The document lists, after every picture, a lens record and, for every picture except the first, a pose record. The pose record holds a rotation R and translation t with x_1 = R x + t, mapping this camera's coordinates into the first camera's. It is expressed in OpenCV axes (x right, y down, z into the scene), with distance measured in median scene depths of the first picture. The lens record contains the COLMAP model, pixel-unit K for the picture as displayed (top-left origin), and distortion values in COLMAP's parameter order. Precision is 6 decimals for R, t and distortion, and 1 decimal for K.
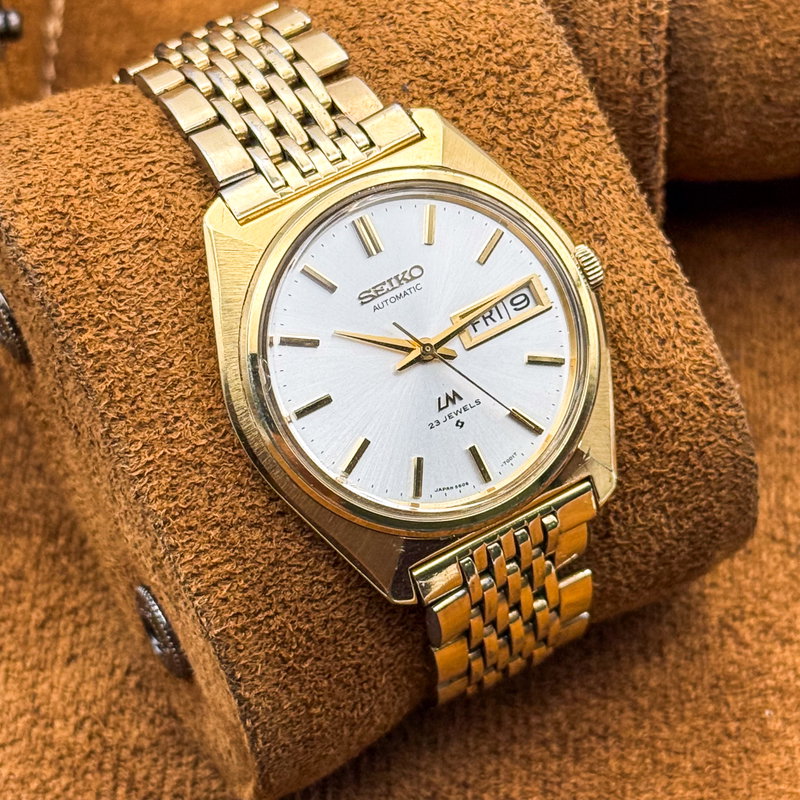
lens RADIAL K [[2641.6, 0, 412.9], [0, 2641.6, 400.8], [0, 0, 1]] dist [0.053359, 1.832748]
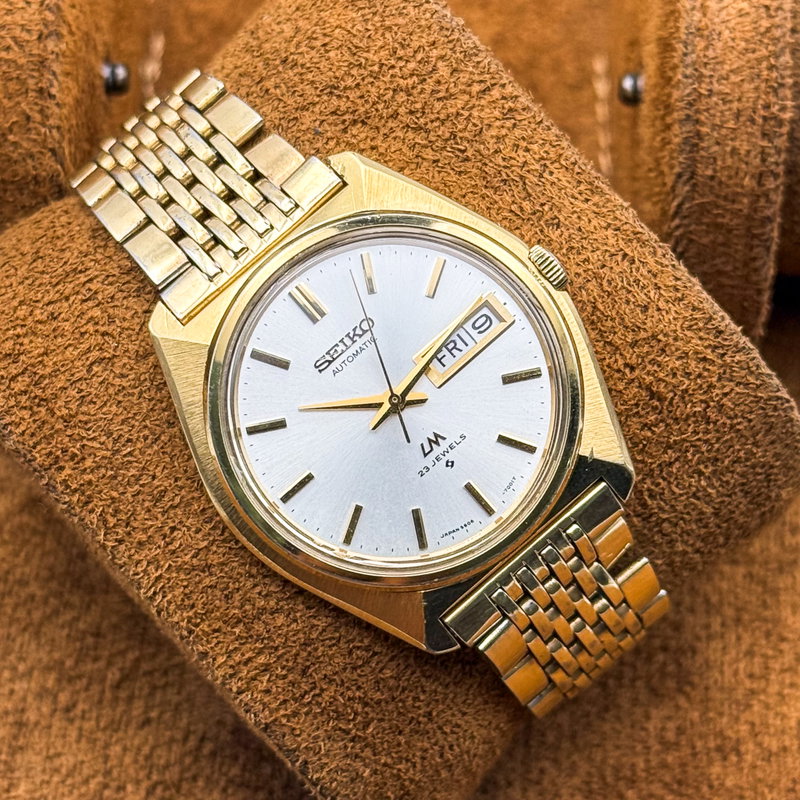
lens RADIAL K [[2647.7, 0, 402.2], [0, 2647.7, 420.8], [0, 0, 1]] dist [0.143678, 0.553773]
pose [[0.945234, -0.263217, -0.193002, 0.186785], [0.275345, 0.960575, 0.038473, -0.044667], [0.175266, -0.089508, 0.980444, 0.038459]]
